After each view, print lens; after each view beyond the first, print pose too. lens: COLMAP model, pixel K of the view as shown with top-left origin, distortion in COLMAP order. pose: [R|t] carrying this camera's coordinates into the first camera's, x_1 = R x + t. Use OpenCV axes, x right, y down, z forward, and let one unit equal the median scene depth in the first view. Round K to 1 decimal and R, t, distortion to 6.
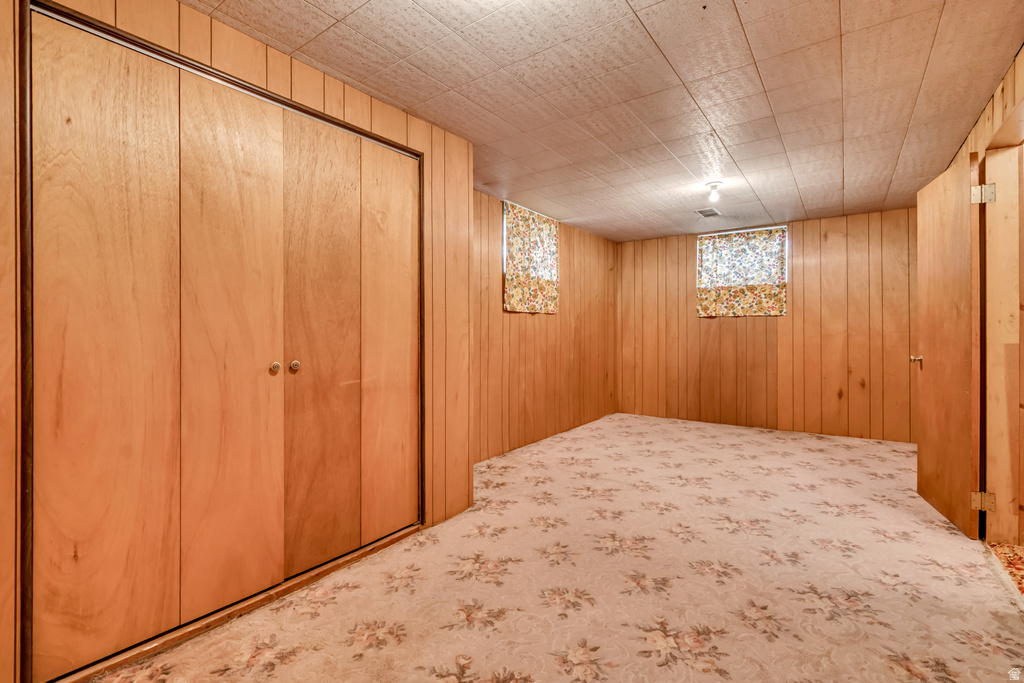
lens RADIAL K [[452.5, 0, 512.4], [0, 452.5, 335.1], [0, 0, 1]] dist [-0.022907, 0.004940]
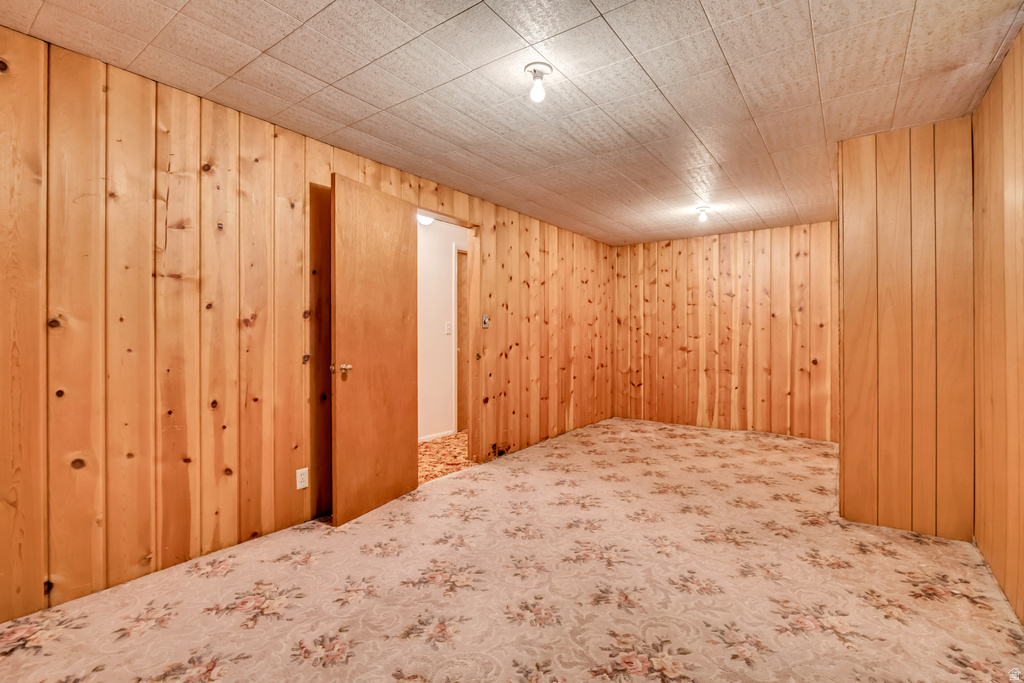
lens RADIAL K [[452.5, 0, 513.7], [0, 452.5, 335.4], [0, 0, 1]] dist [-0.022907, 0.004940]
pose [[-0.999992, 0.003736, -0.001306, 0.685397], [0.003725, 0.999956, 0.008553, -0.019244], [0.001338, 0.008548, -0.999963, 2.209143]]
